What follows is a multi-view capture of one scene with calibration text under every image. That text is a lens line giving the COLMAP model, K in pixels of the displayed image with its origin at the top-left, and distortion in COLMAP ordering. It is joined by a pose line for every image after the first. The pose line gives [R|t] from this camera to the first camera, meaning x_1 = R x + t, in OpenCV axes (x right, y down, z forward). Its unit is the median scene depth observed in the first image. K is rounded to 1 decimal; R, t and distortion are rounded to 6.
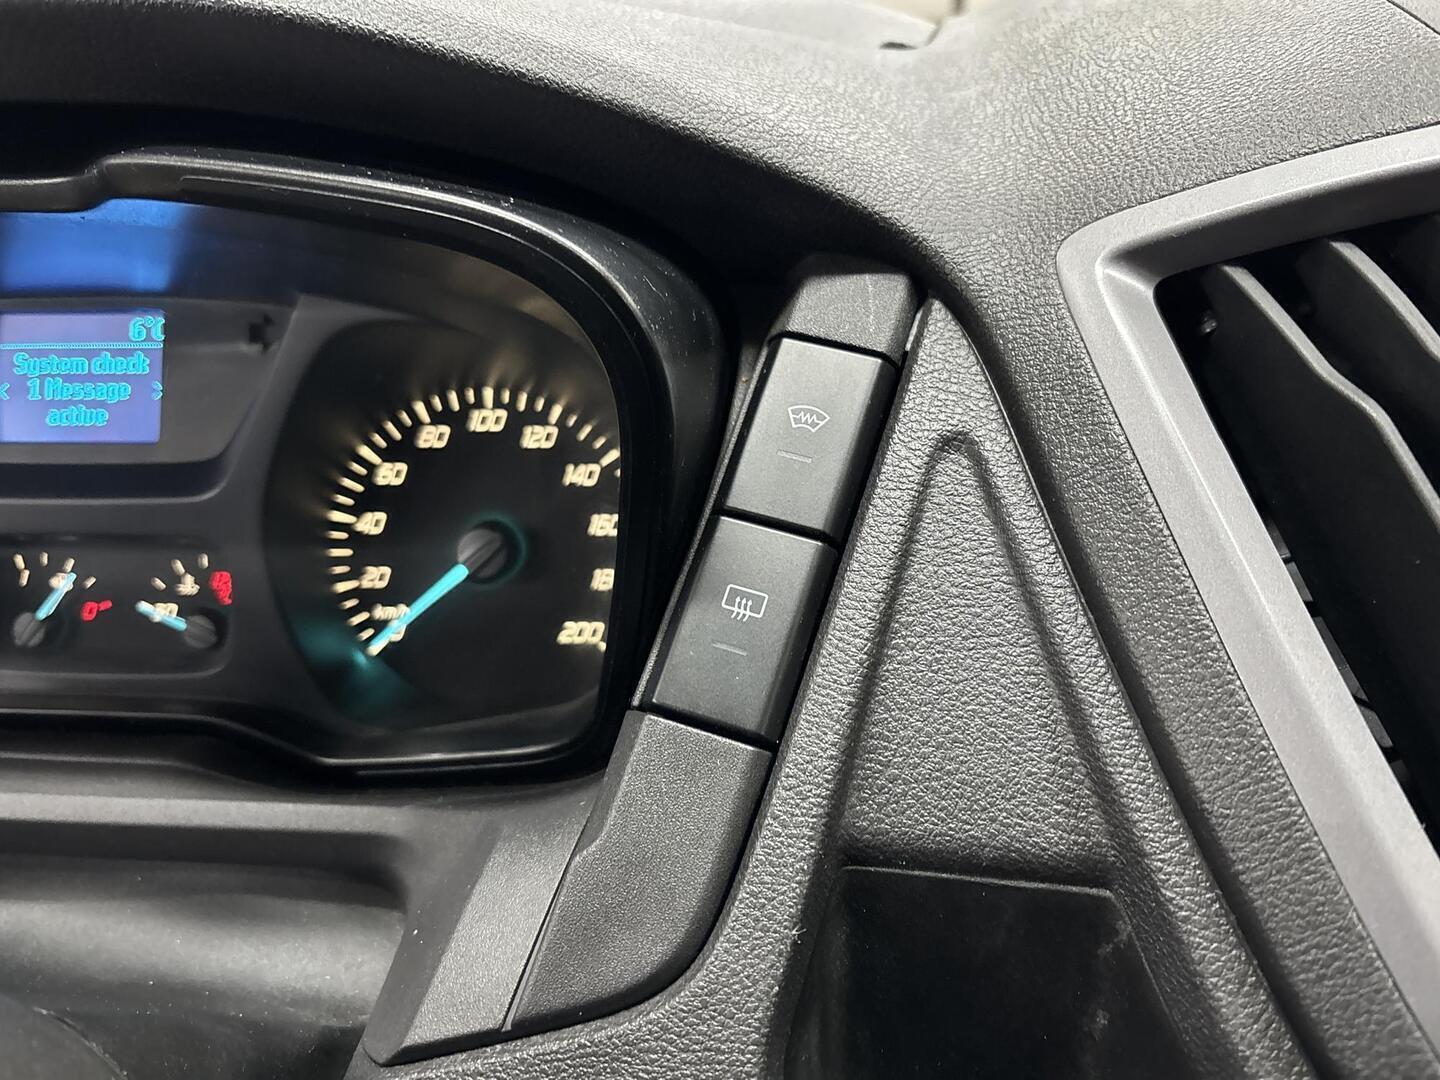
lens RADIAL K [[1141.0, 0, 735.3], [0, 1141.0, 517.1], [0, 0, 1]] dist [0.033724, -0.061270]
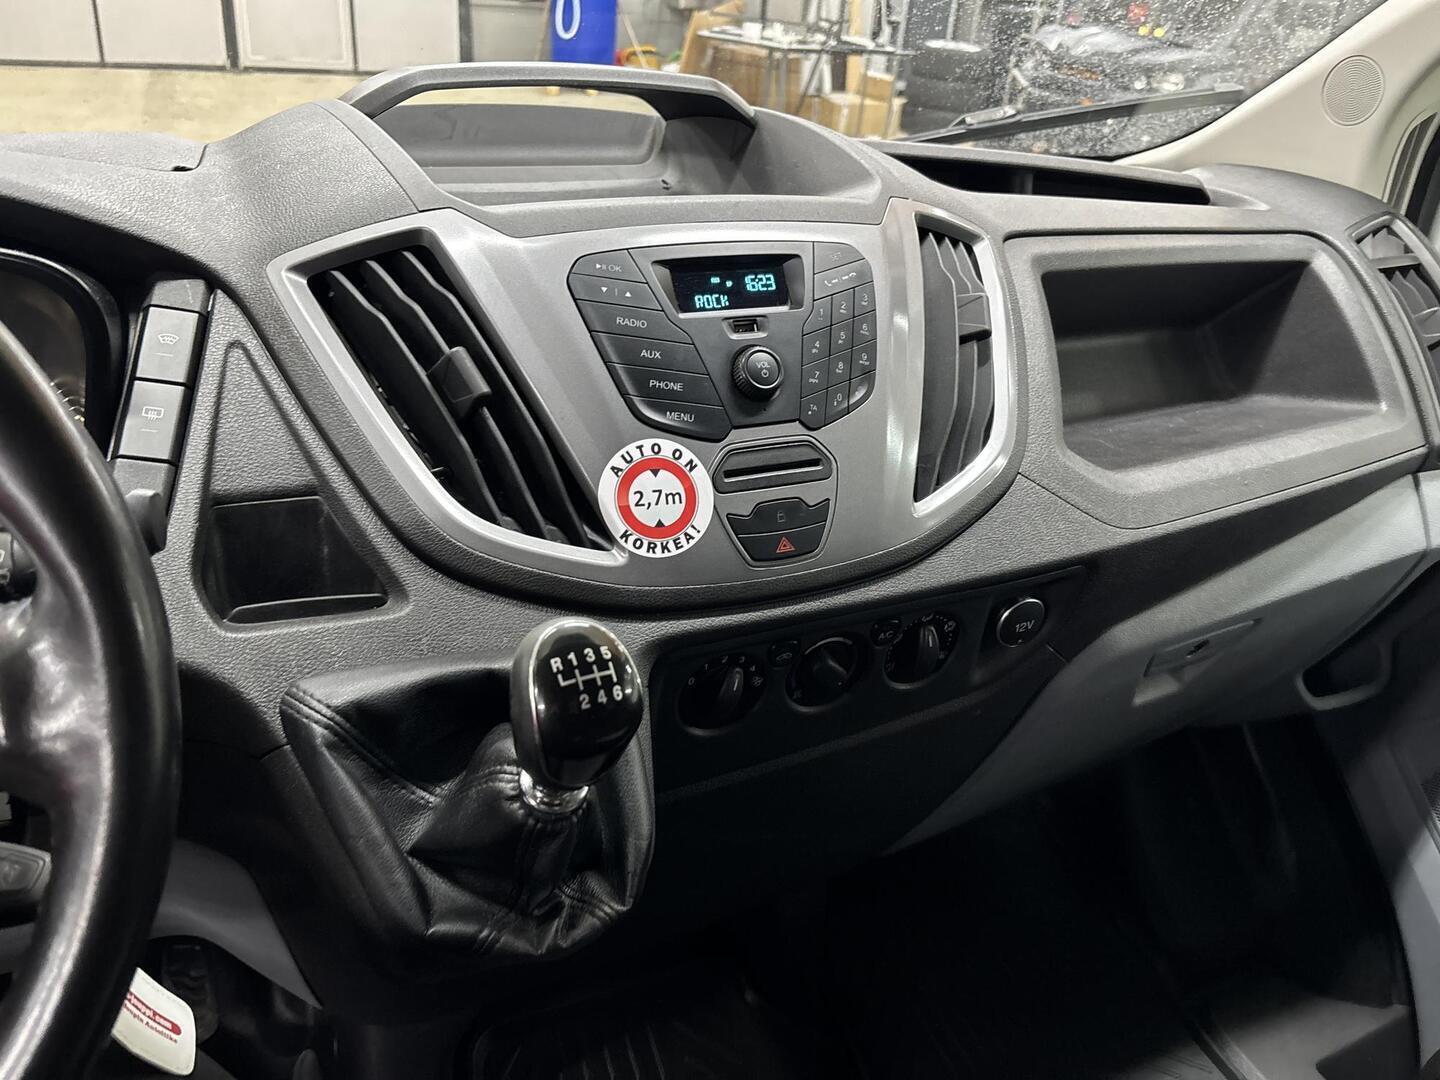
lens RADIAL K [[1141.0, 0, 729.7], [0, 1141.0, 547.1], [0, 0, 1]] dist [0.033724, -0.061270]
pose [[0.849685, -0.146458, 0.506542, -0.154103], [0.149392, 0.988154, 0.035114, 0.309520], [-0.505685, 0.045838, 0.861500, -1.168032]]
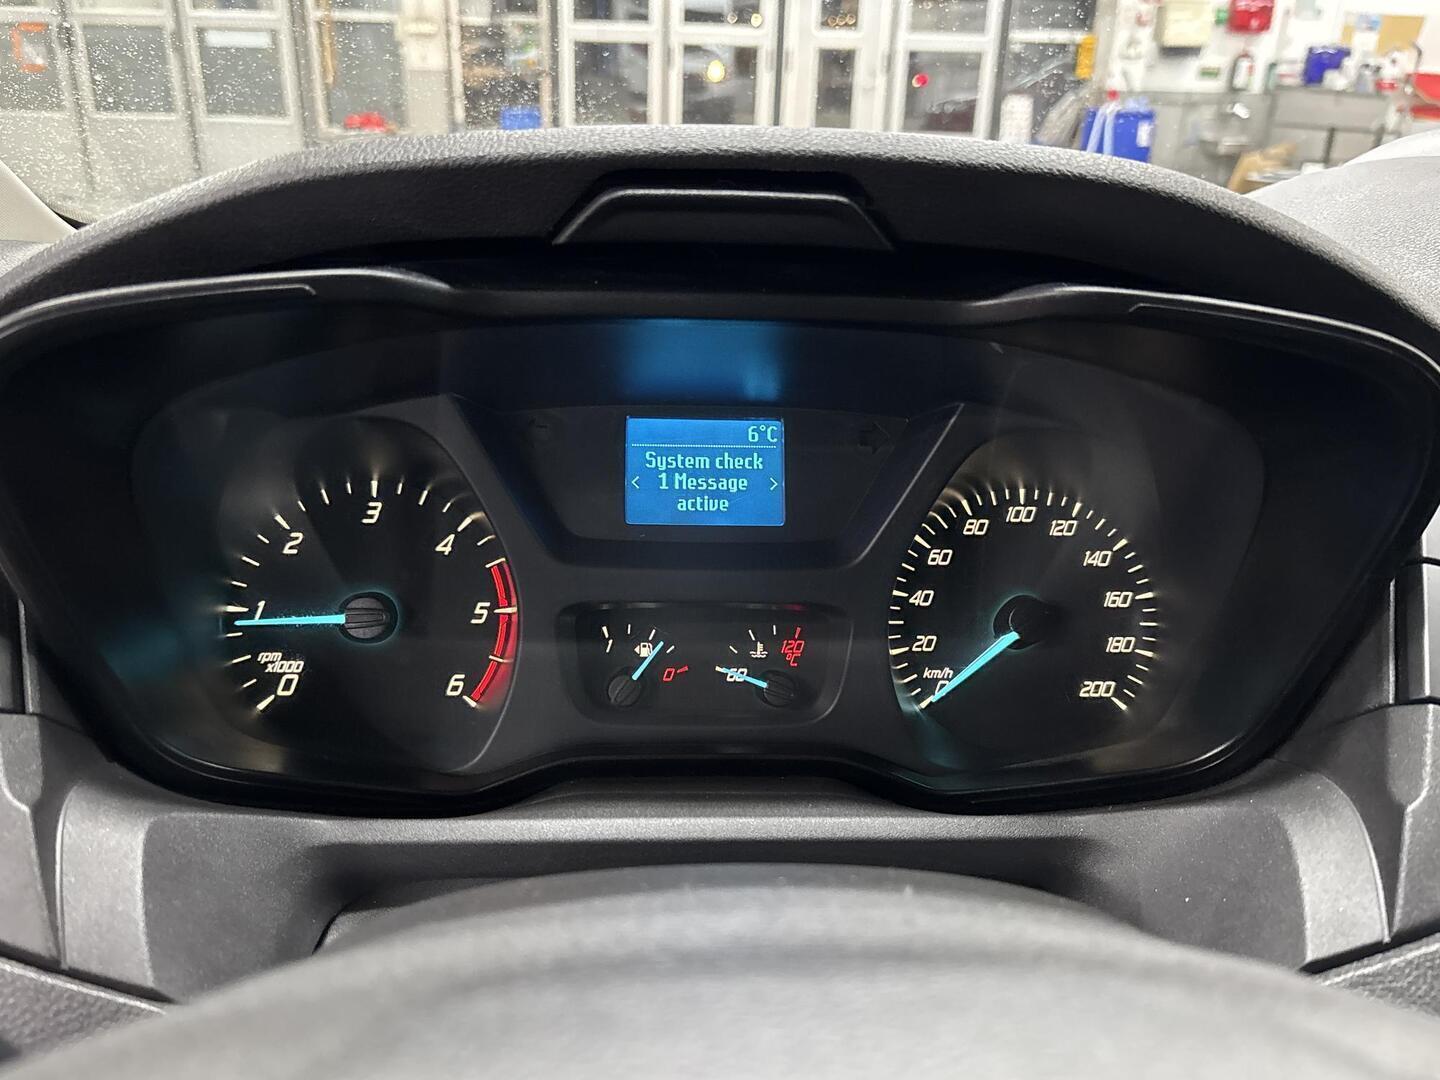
lens RADIAL K [[1141.0, 0, 688.2], [0, 1141.0, 528.4], [0, 0, 1]] dist [0.033724, -0.061270]
pose [[0.992051, 0.014985, 0.124942, -0.735300], [0.001444, 0.991463, -0.130381, 0.091541], [-0.125829, 0.129525, 0.983560, -0.160692]]
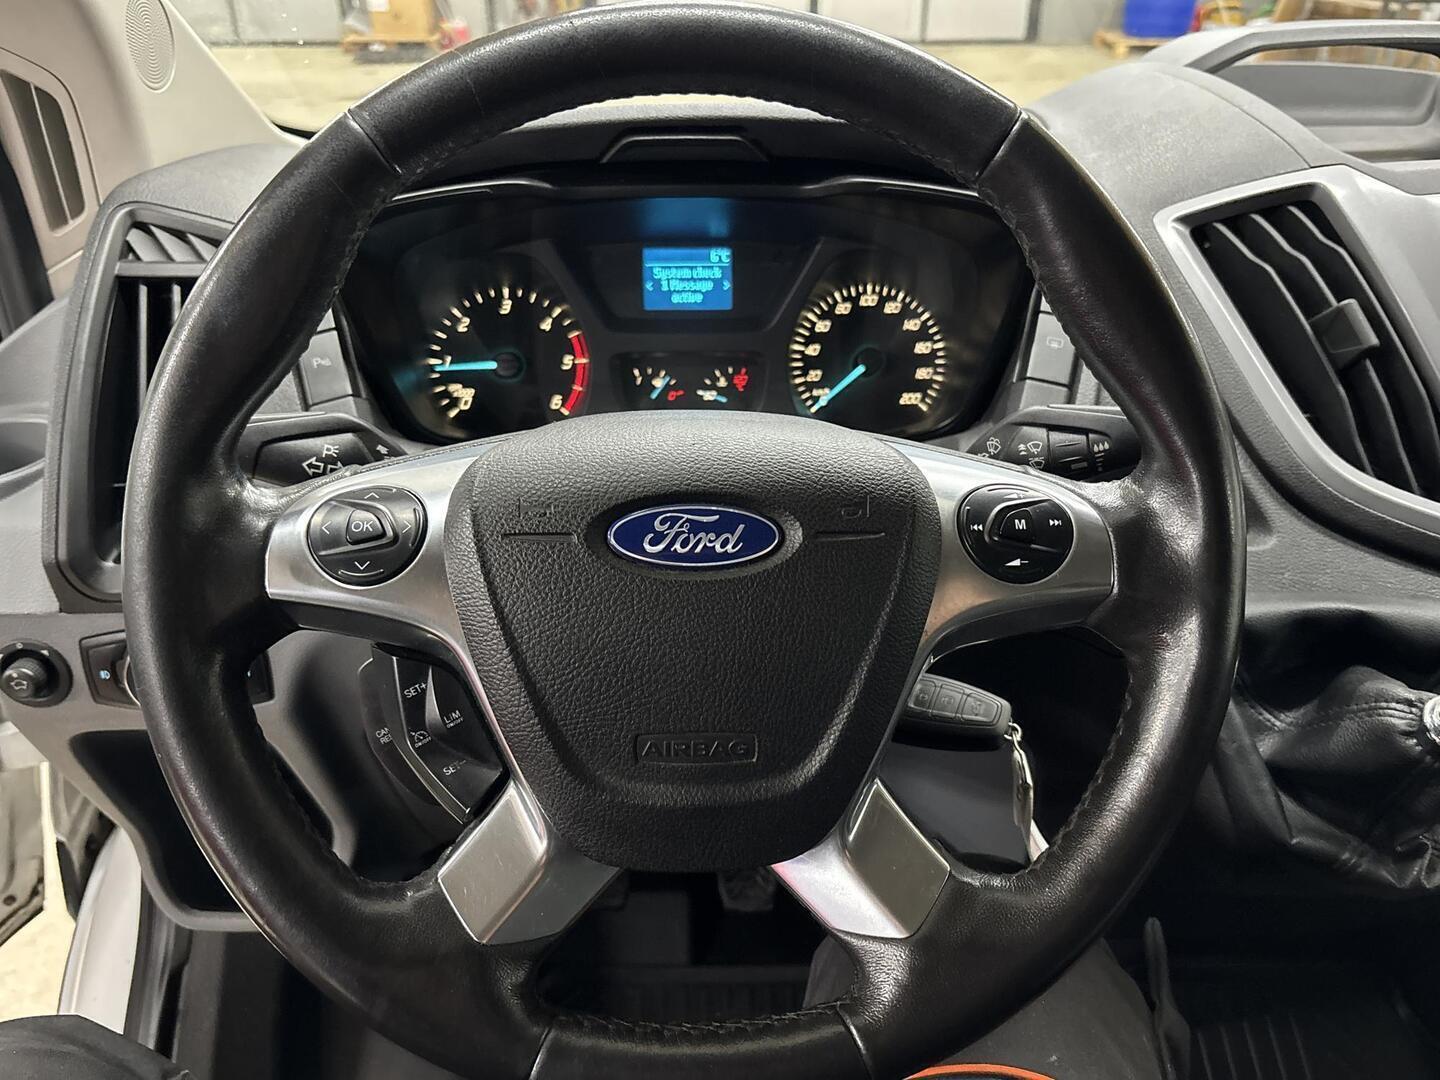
lens RADIAL K [[1141.0, 0, 725.6], [0, 1141.0, 553.7], [0, 0, 1]] dist [0.033724, -0.061270]
pose [[0.993076, -0.026458, 0.114455, -0.759476], [0.023377, 0.999330, 0.028175, 0.333358], [-0.115124, -0.025305, 0.993029, -1.151057]]
